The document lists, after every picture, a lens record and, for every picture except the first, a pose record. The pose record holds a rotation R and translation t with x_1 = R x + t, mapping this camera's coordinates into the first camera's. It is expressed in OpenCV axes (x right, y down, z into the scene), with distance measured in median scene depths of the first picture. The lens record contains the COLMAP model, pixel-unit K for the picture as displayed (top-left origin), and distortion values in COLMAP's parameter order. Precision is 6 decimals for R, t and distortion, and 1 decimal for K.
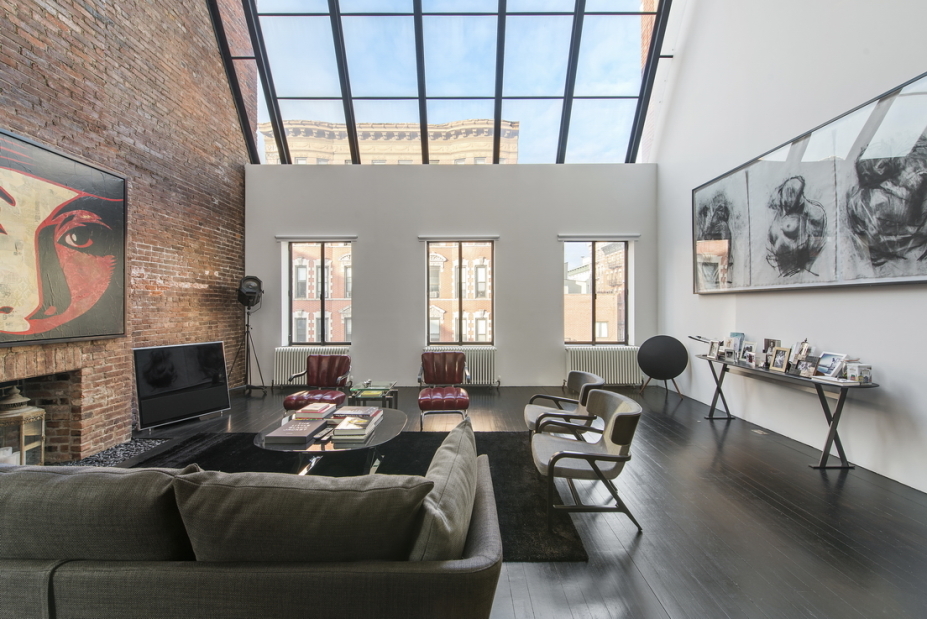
lens RADIAL K [[370.5, 0, 458.7], [0, 370.5, 310.7], [0, 0, 1]] dist [-0.000155, -0.000149]
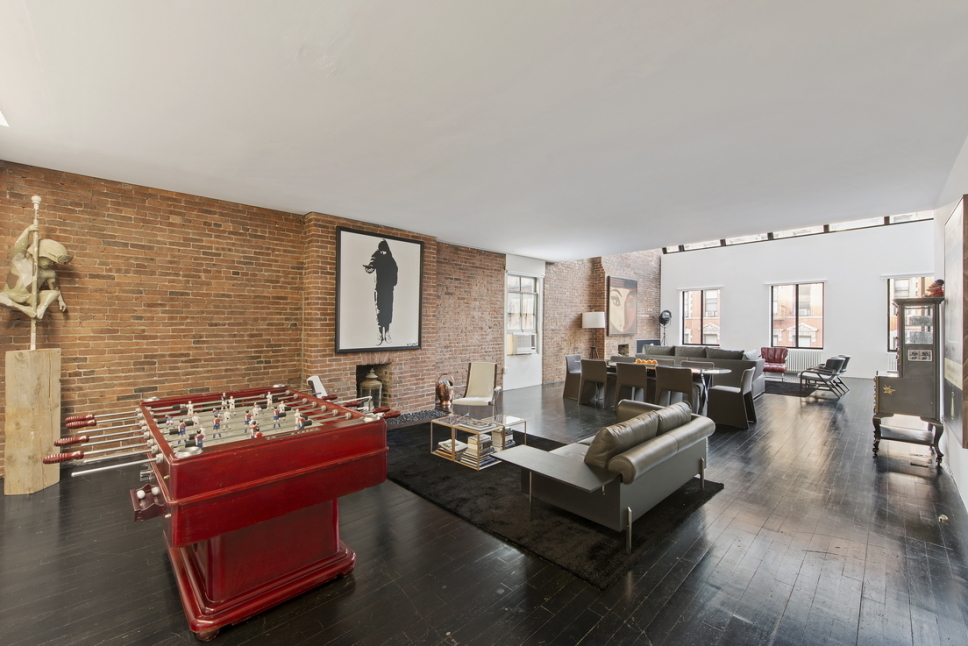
lens RADIAL K [[386.9, 0, 479.0], [0, 386.9, 324.2], [0, 0, 1]] dist [-0.000155, -0.000149]
pose [[0.692007, -0.001960, -0.721888, 0.281693], [-0.006708, 0.999936, -0.009145, 0.014113], [0.721859, 0.011171, 0.691950, -1.245851]]
